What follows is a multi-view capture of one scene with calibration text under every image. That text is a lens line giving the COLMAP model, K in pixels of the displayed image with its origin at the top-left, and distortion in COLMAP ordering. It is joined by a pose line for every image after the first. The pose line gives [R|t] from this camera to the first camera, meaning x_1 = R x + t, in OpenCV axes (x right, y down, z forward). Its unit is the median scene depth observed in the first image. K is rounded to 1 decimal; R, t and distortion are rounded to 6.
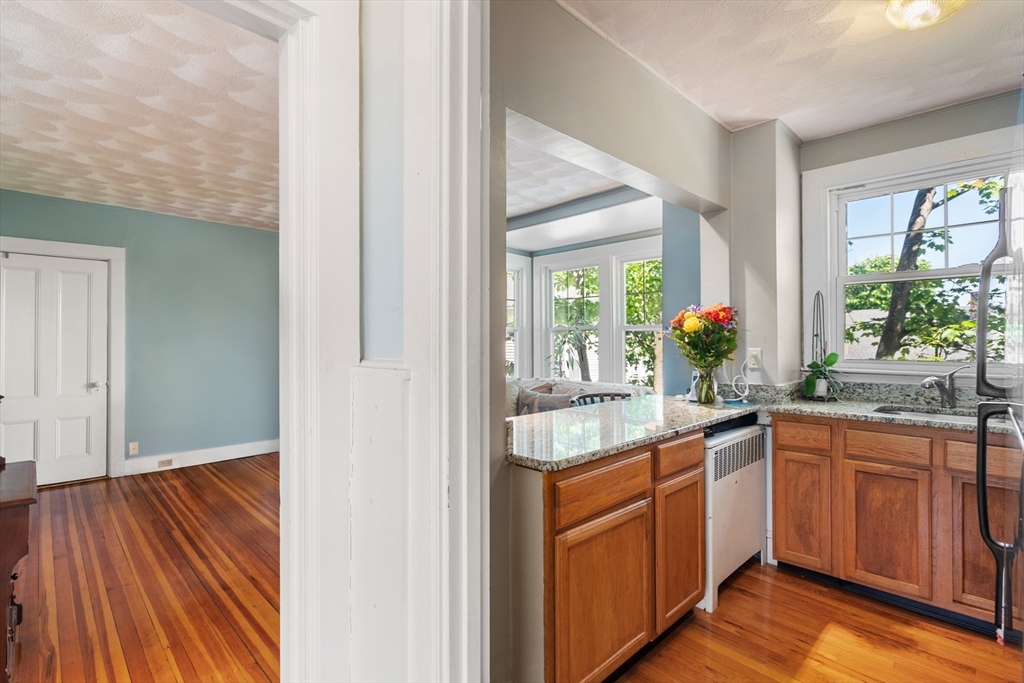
lens RADIAL K [[470.1, 0, 512.0], [0, 470.1, 339.1], [0, 0, 1]] dist [0.000217, 0.000006]
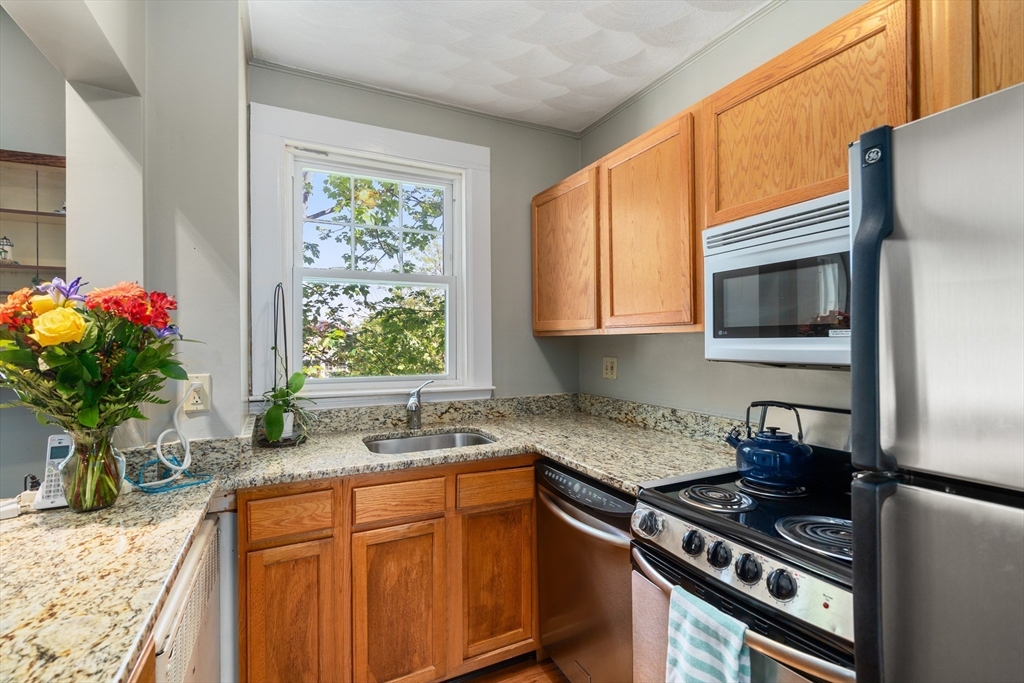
lens RADIAL K [[470.1, 0, 514.1], [0, 470.1, 341.8], [0, 0, 1]] dist [0.000217, 0.000006]
pose [[0.322712, 0.001927, 0.946495, 0.125071], [0.001166, 0.999996, -0.002433, -0.016220], [-0.946497, 0.001888, 0.322708, 0.493610]]
